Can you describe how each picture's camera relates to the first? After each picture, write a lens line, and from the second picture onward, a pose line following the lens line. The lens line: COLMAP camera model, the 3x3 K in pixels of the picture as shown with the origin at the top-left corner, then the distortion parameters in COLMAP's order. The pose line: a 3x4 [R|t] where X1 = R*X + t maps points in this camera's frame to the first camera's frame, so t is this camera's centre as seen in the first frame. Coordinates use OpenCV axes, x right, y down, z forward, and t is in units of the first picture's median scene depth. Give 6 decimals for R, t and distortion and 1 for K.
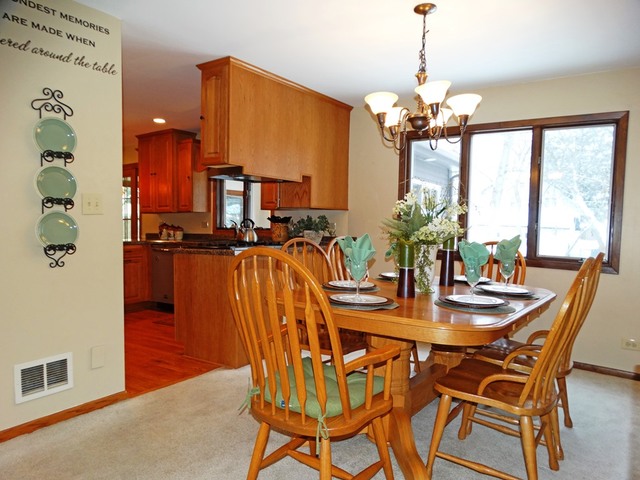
lens RADIAL K [[452.1, 0, 319.5], [0, 452.1, 238.7], [0, 0, 1]] dist [0.000613, -0.001893]
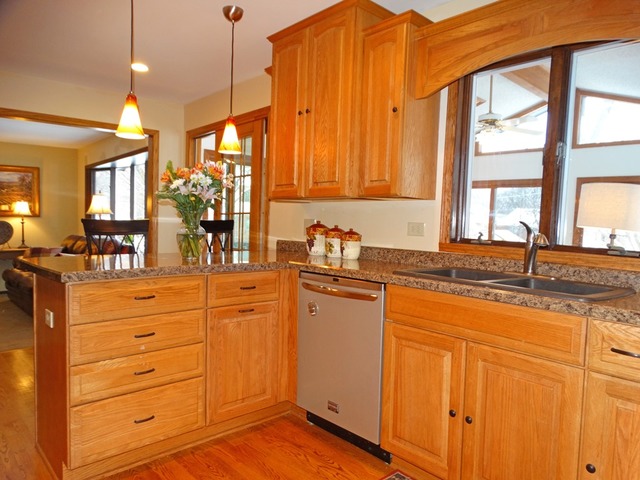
lens RADIAL K [[452.1, 0, 319.0], [0, 452.1, 239.7], [0, 0, 1]] dist [0.000613, -0.001893]
pose [[0.974619, 0.033203, -0.221396, -0.241920], [-0.033155, 0.999442, 0.003932, -0.018162], [0.221403, 0.003508, 0.975176, 0.547378]]
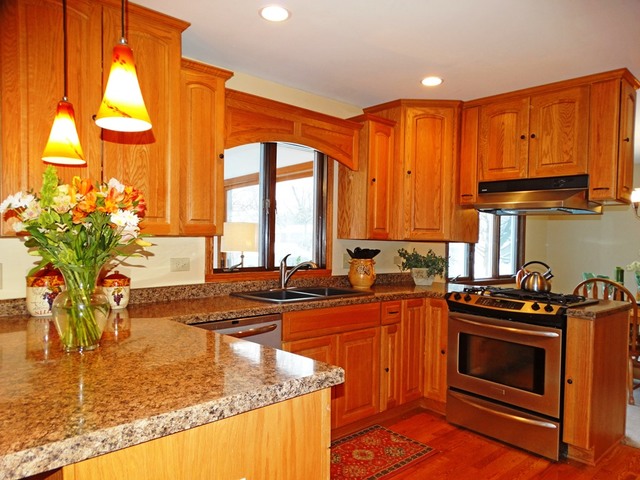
lens RADIAL K [[452.1, 0, 318.8], [0, 452.1, 243.3], [0, 0, 1]] dist [0.000613, -0.001893]
pose [[0.273854, -0.020208, 0.961559, -0.614903], [0.037266, 0.999251, 0.010386, -0.047970], [-0.961049, 0.032989, 0.274402, 0.737670]]
